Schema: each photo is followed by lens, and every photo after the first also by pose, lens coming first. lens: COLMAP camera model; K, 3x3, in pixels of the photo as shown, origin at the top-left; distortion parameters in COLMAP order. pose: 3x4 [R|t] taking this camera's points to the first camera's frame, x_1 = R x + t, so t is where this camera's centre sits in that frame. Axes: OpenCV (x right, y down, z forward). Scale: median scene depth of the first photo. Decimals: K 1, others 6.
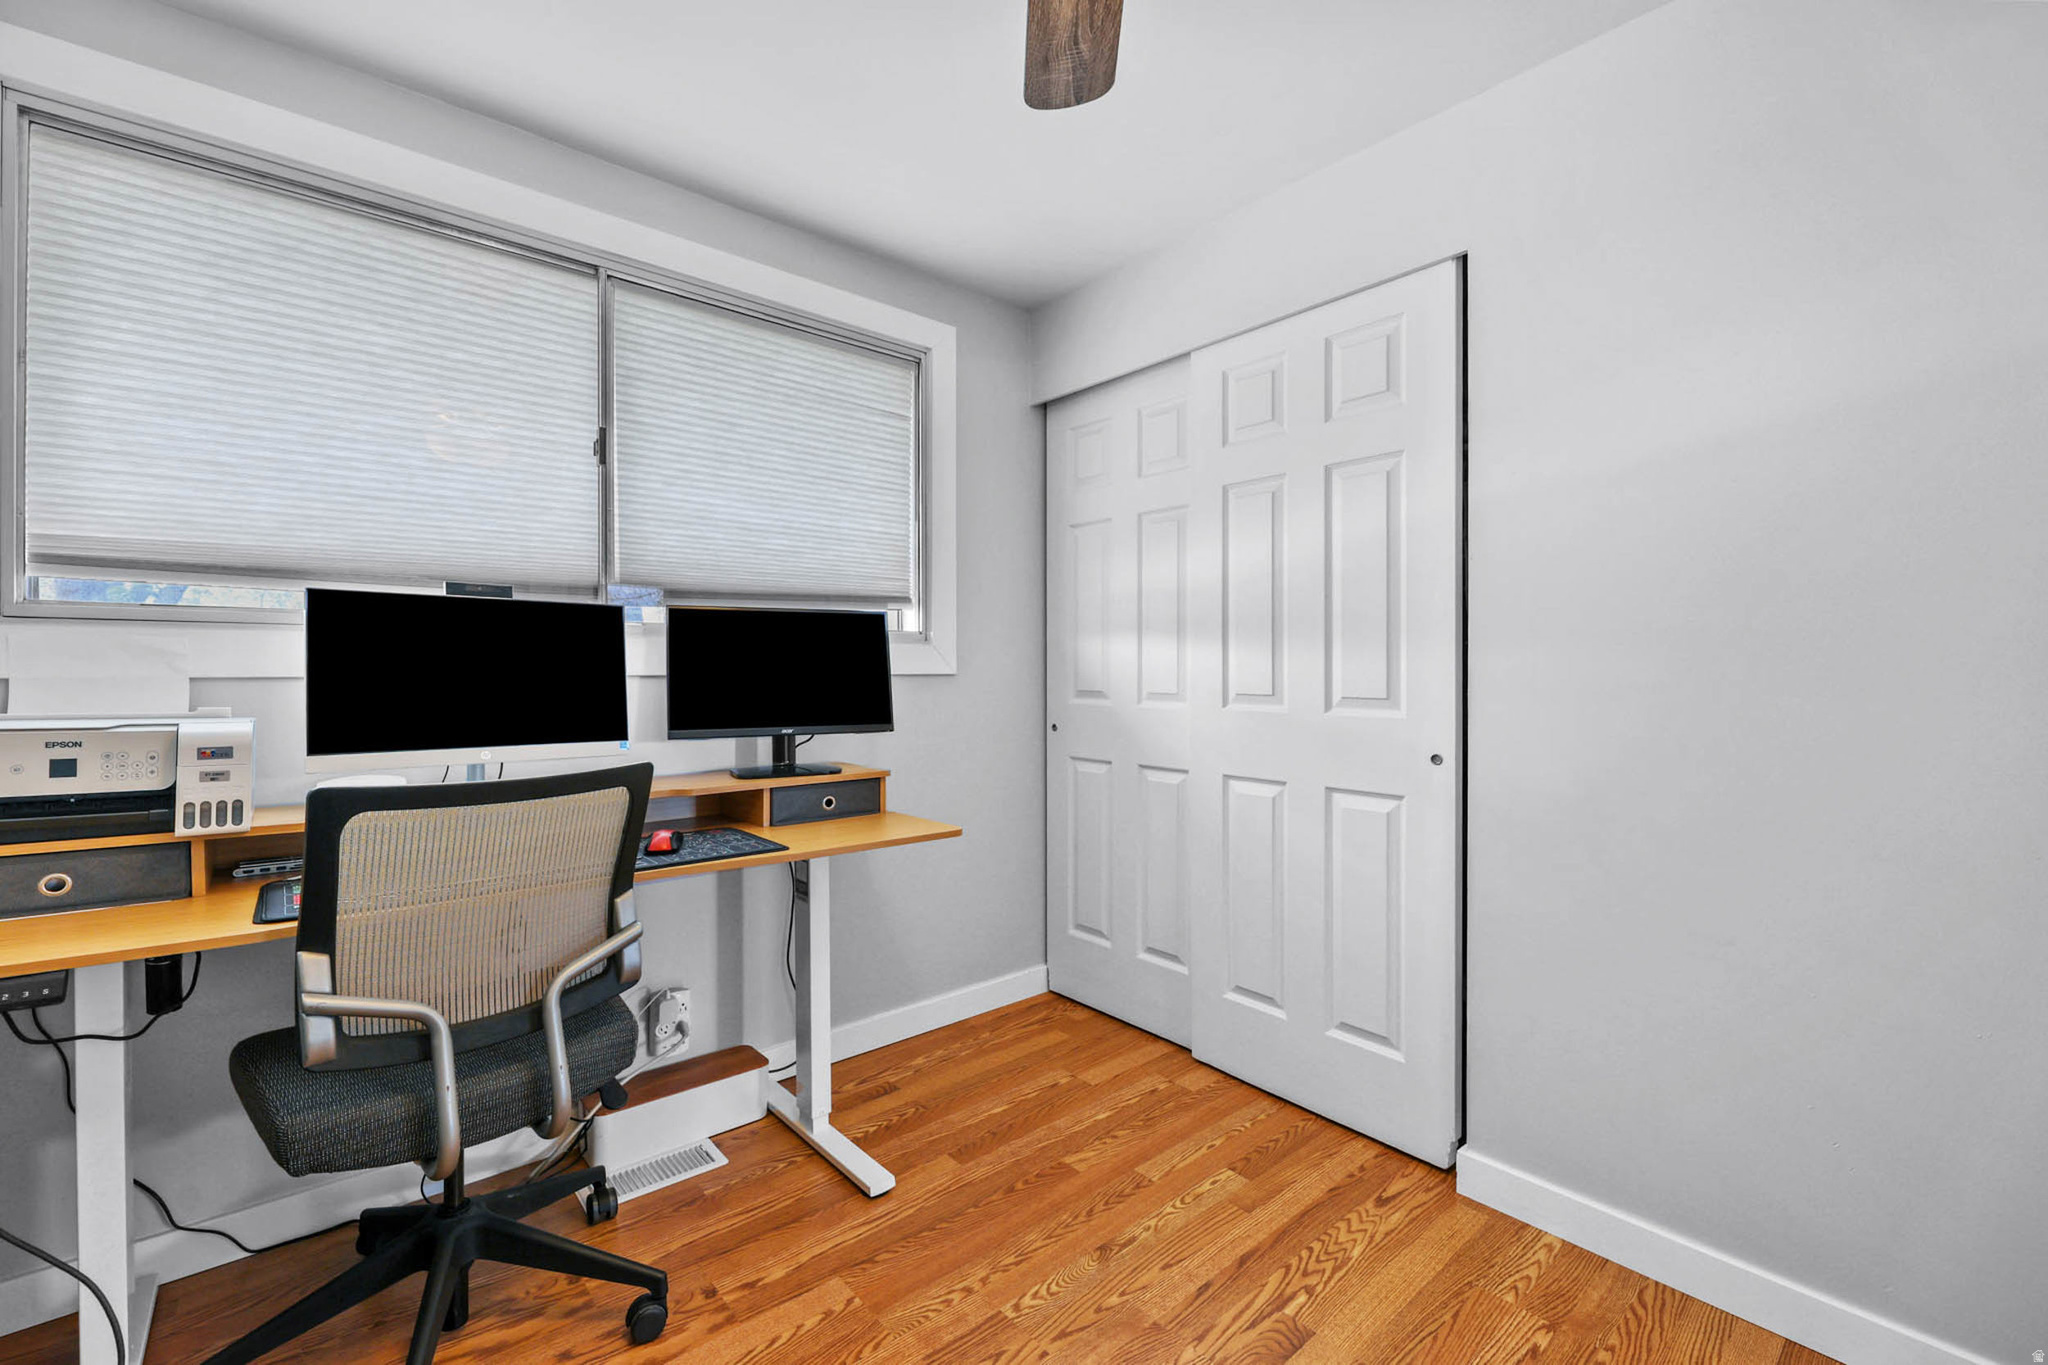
lens RADIAL K [[833.5, 0, 1025.4], [0, 833.5, 669.5], [0, 0, 1]] dist [0.000205, -0.000243]
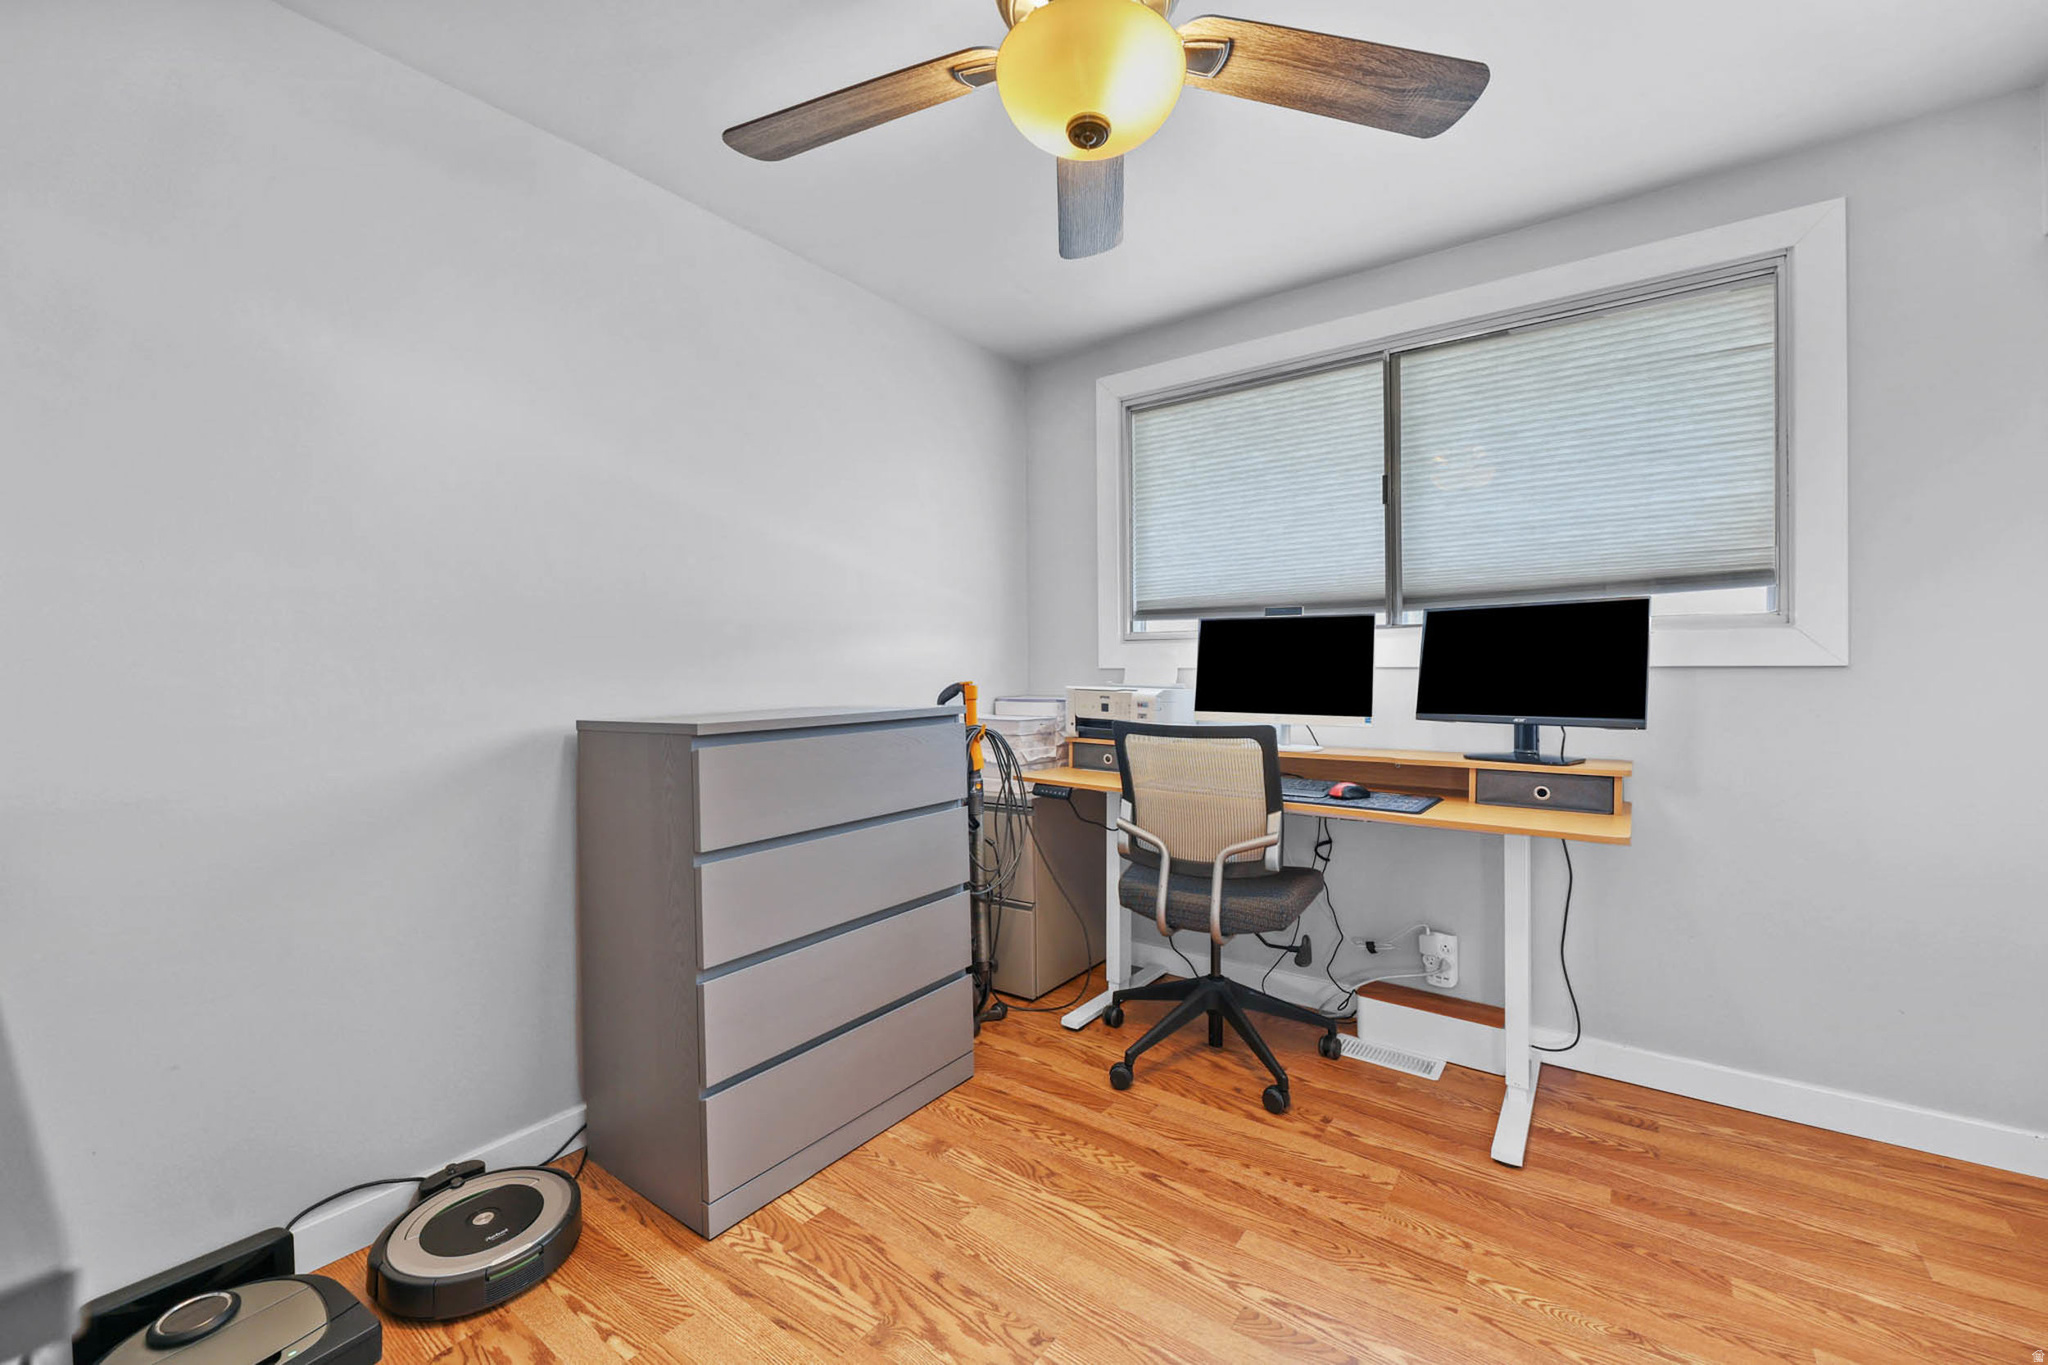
lens RADIAL K [[833.5, 0, 1025.4], [0, 833.5, 669.5], [0, 0, 1]] dist [0.000205, -0.000243]
pose [[0.233355, 0.002596, -0.972388, 0.672950], [0.006874, 0.999967, 0.004319, 0.001536], [0.972367, -0.007692, 0.233330, 0.170128]]
